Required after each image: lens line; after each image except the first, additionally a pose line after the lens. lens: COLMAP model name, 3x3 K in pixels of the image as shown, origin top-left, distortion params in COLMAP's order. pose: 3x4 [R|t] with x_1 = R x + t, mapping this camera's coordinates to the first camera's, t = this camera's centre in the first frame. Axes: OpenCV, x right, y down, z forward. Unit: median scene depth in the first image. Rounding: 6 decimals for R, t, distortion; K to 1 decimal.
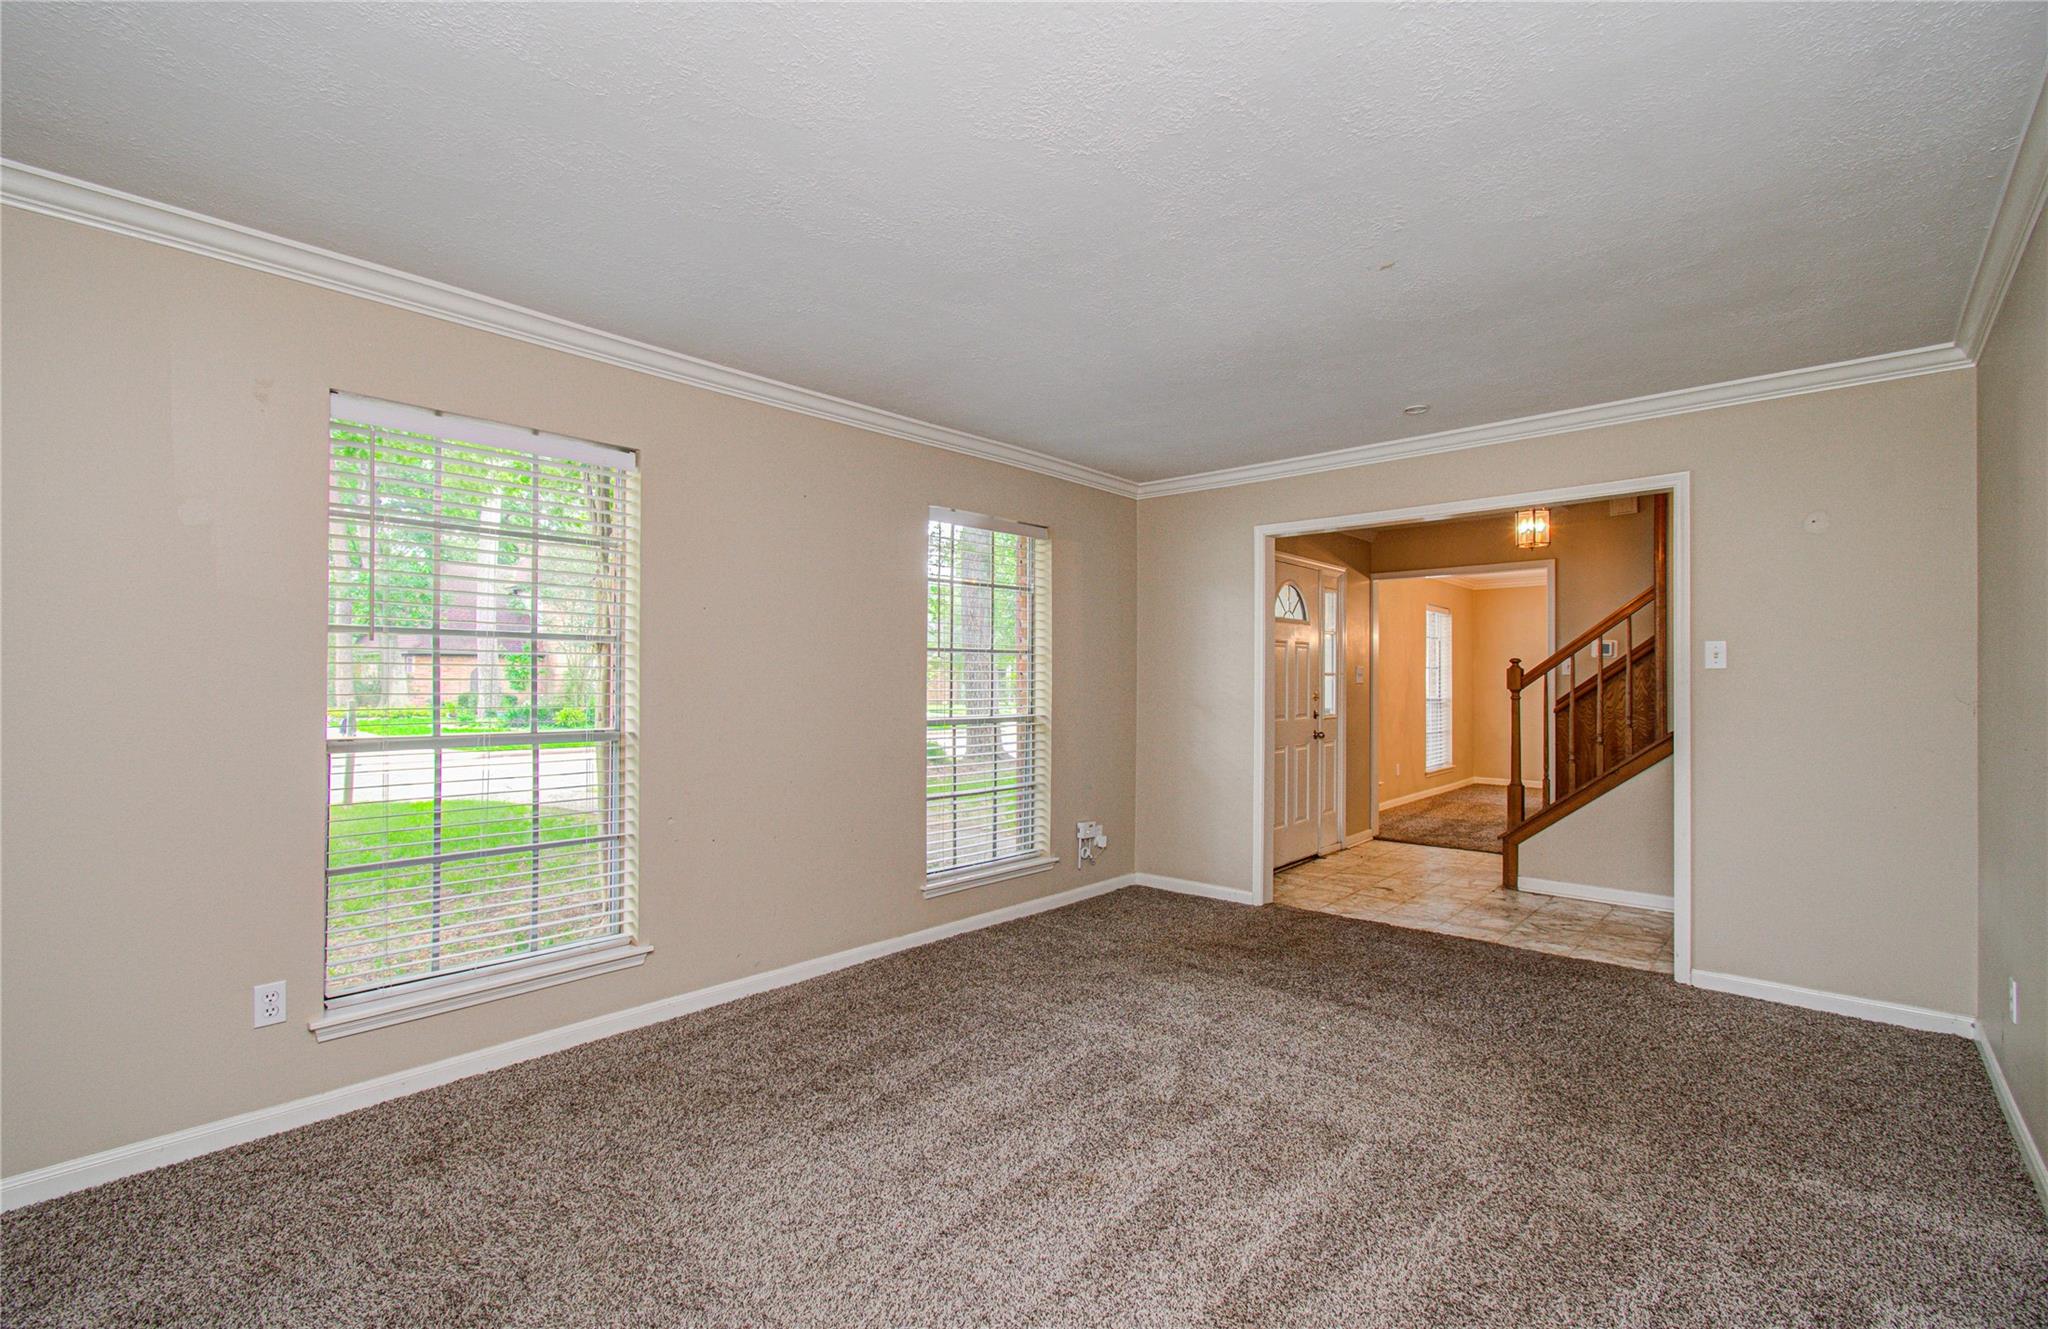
lens RADIAL K [[879.3, 0, 1009.9], [0, 879.3, 672.6], [0, 0, 1]] dist [0.001142, -0.000366]
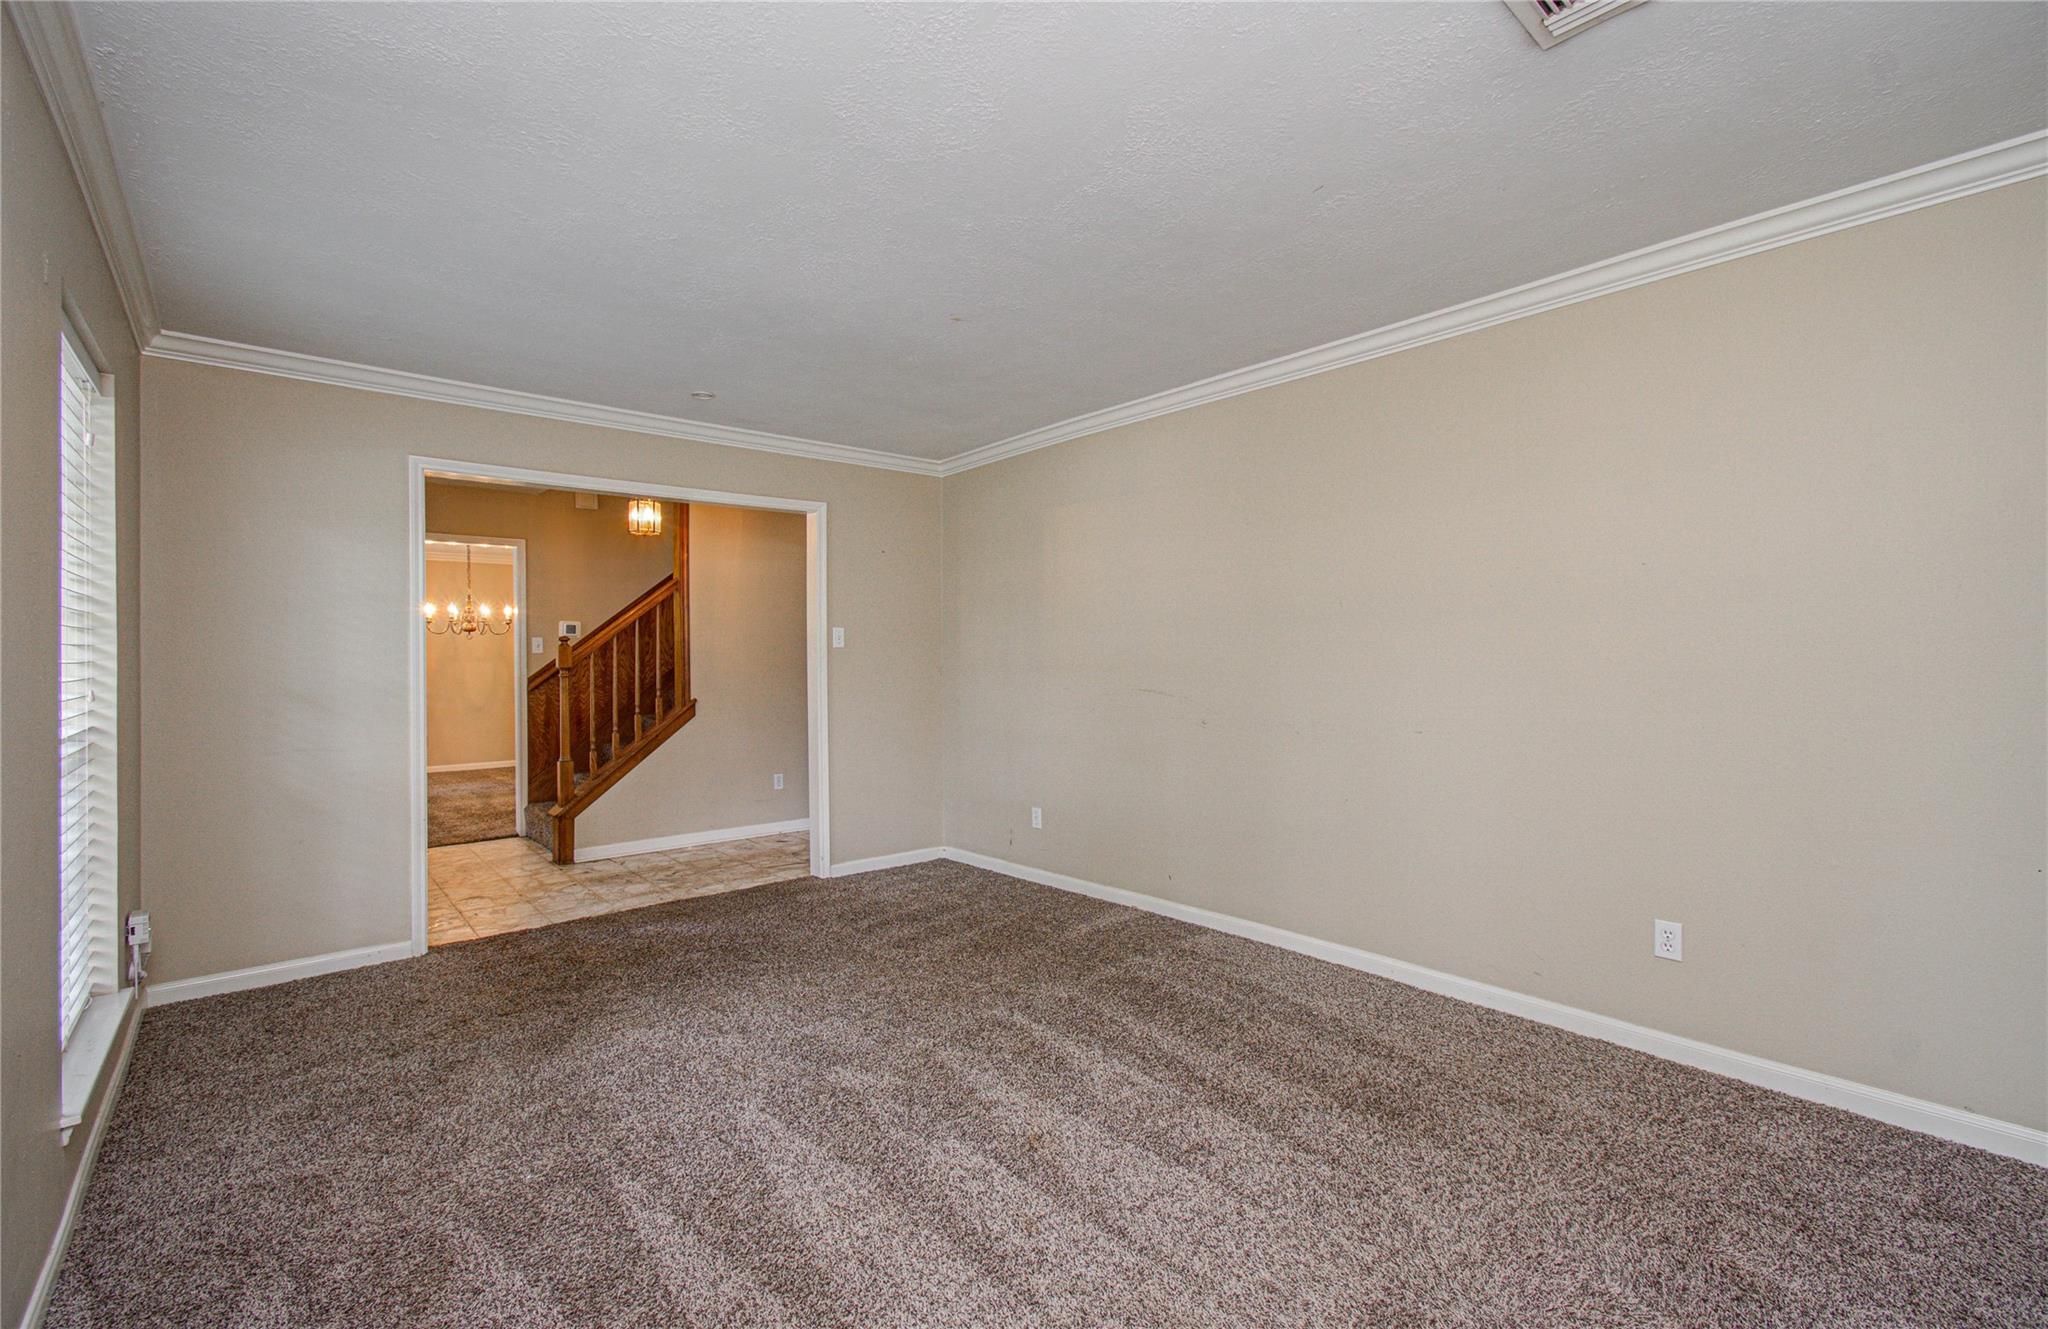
lens RADIAL K [[879.3, 0, 1018.4], [0, 879.3, 649.6], [0, 0, 1]] dist [0.001142, -0.000366]
pose [[0.126461, 0.005840, 0.991954, -0.517260], [0.001396, 0.999981, -0.006066, 0.008084], [-0.991971, 0.002151, 0.126451, 0.499704]]
